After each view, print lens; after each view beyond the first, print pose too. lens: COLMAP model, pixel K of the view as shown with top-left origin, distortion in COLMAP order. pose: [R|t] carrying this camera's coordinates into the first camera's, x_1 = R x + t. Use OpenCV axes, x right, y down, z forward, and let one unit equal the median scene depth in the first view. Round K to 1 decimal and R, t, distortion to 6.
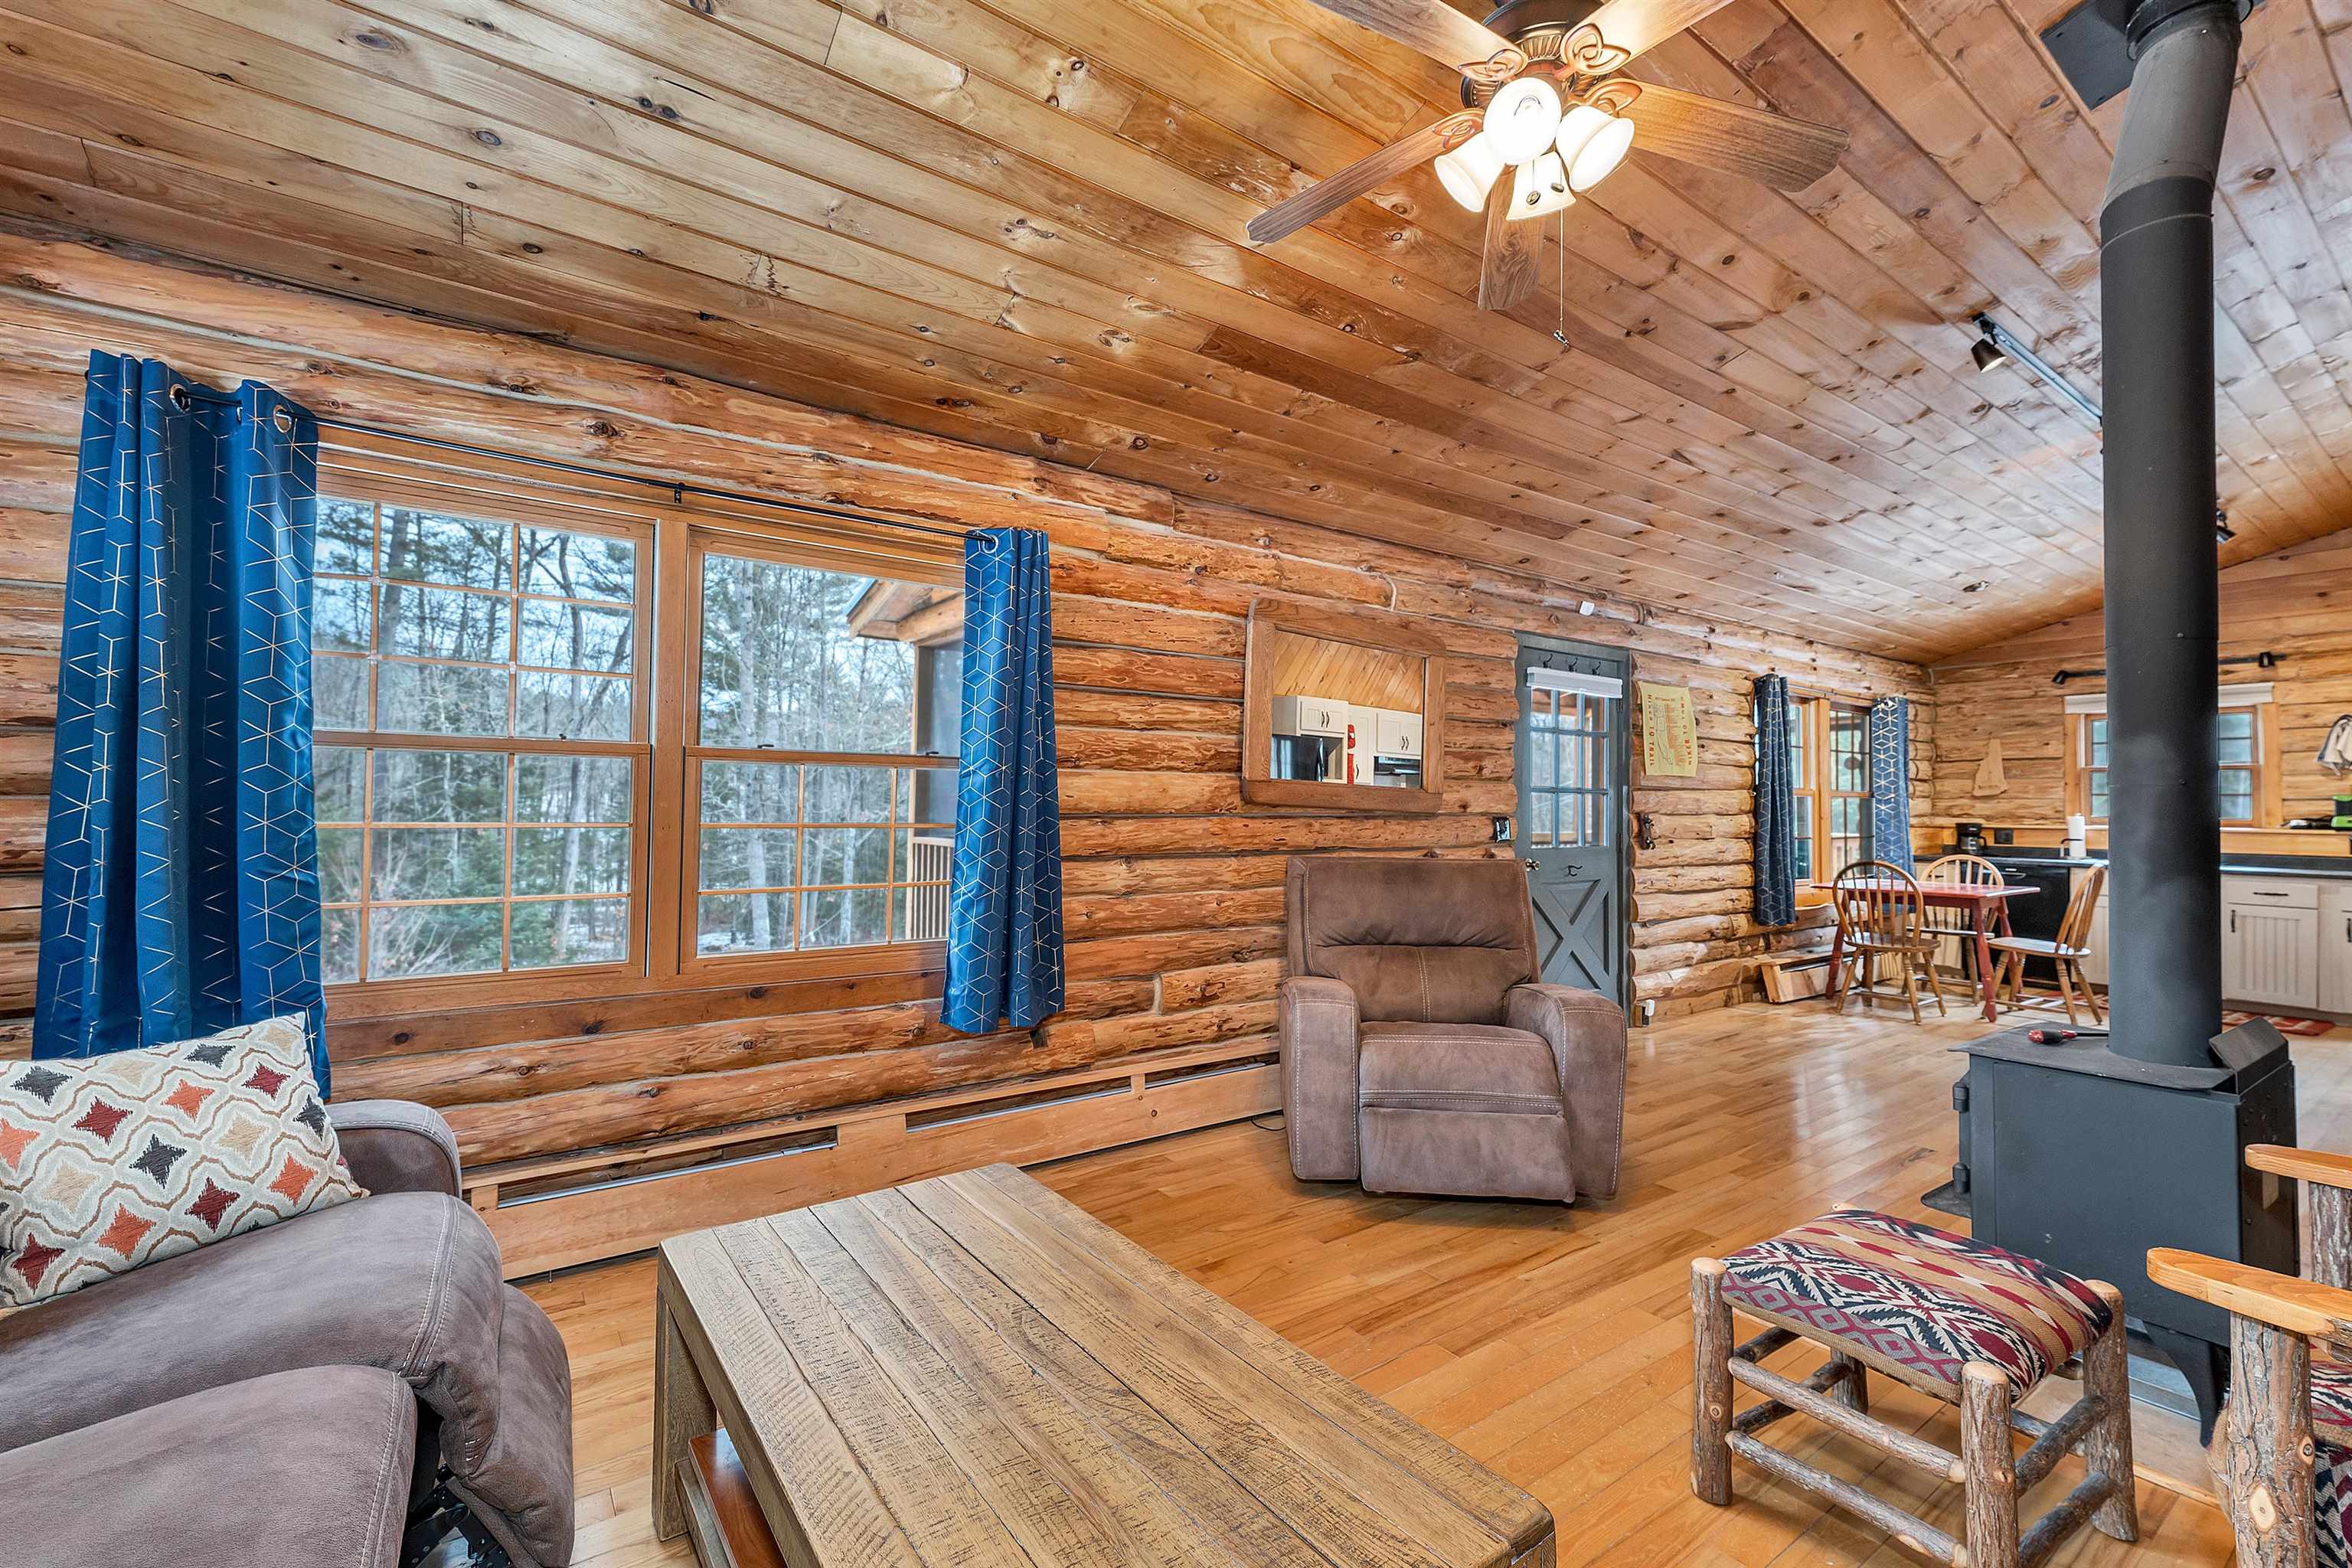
lens RADIAL K [[996.3, 0, 1170.3], [0, 996.3, 792.5], [0, 0, 1]] dist [0.001590, 0.000684]
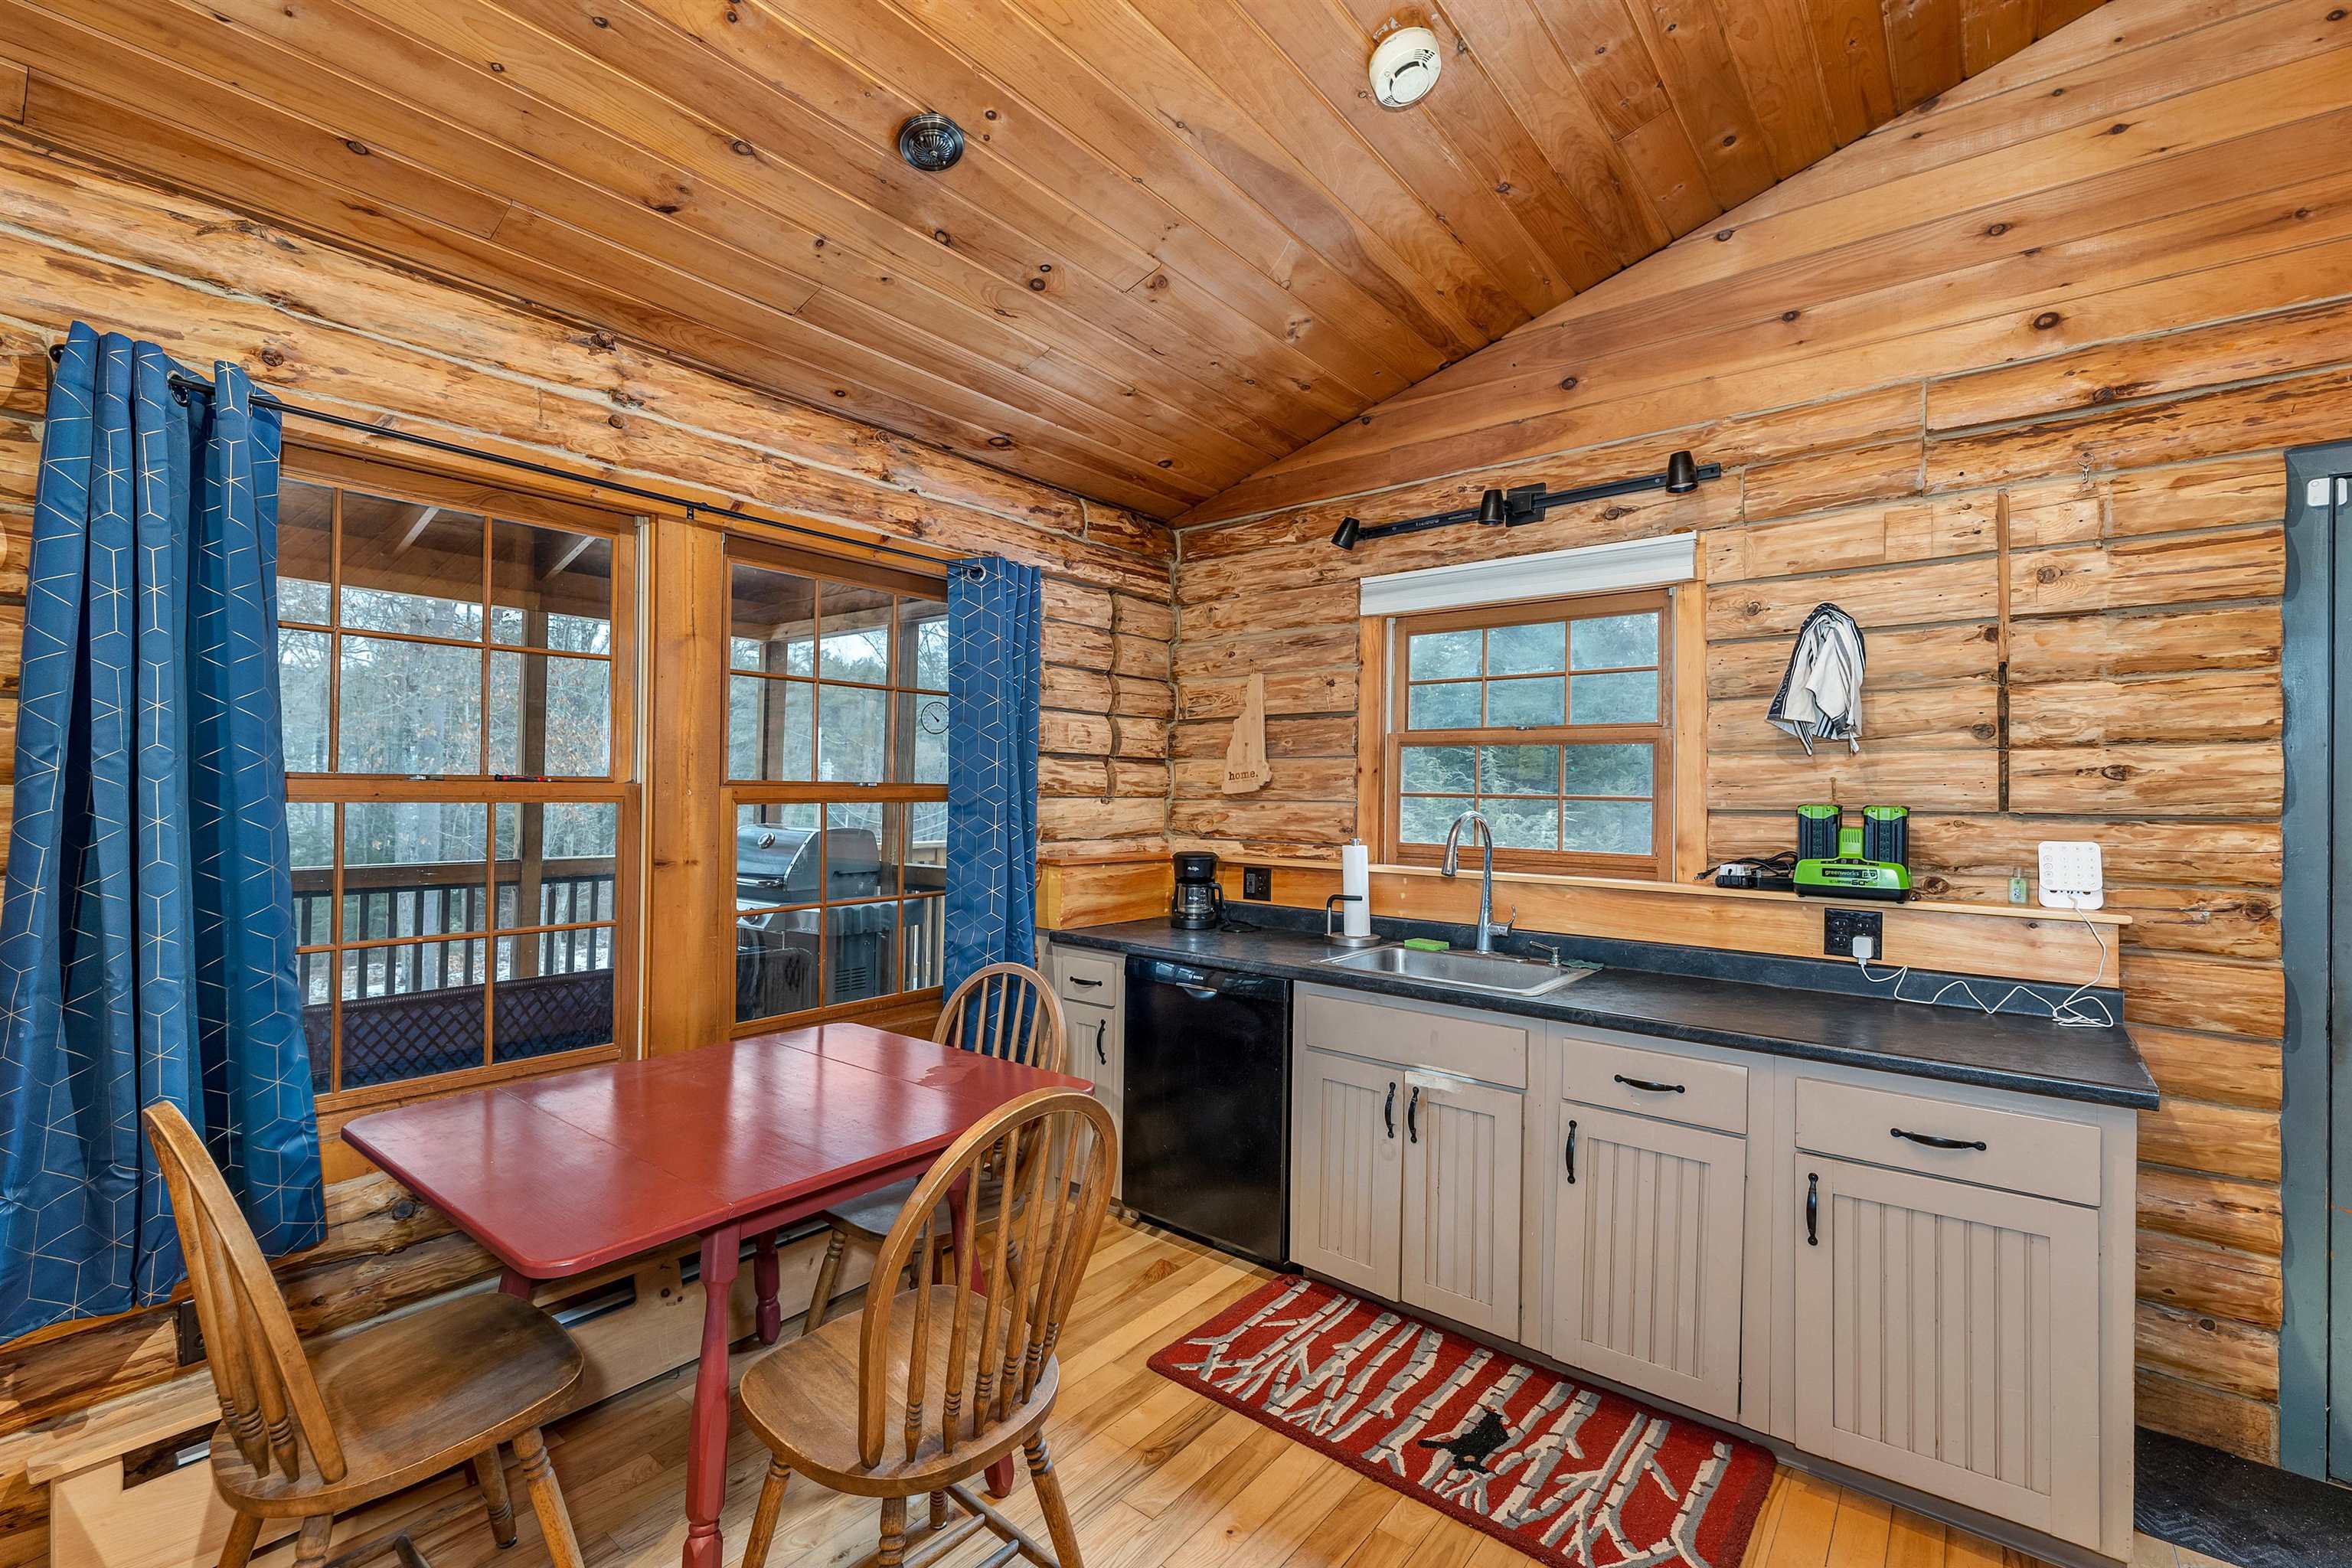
lens RADIAL K [[996.3, 0, 1195.8], [0, 996.3, 793.6], [0, 0, 1]] dist [0.001590, 0.000684]
pose [[0.960841, 0.003924, 0.277074, 0.785618], [-0.009240, 0.999797, 0.017883, -0.006014], [-0.276947, -0.019743, 0.960682, 0.653424]]
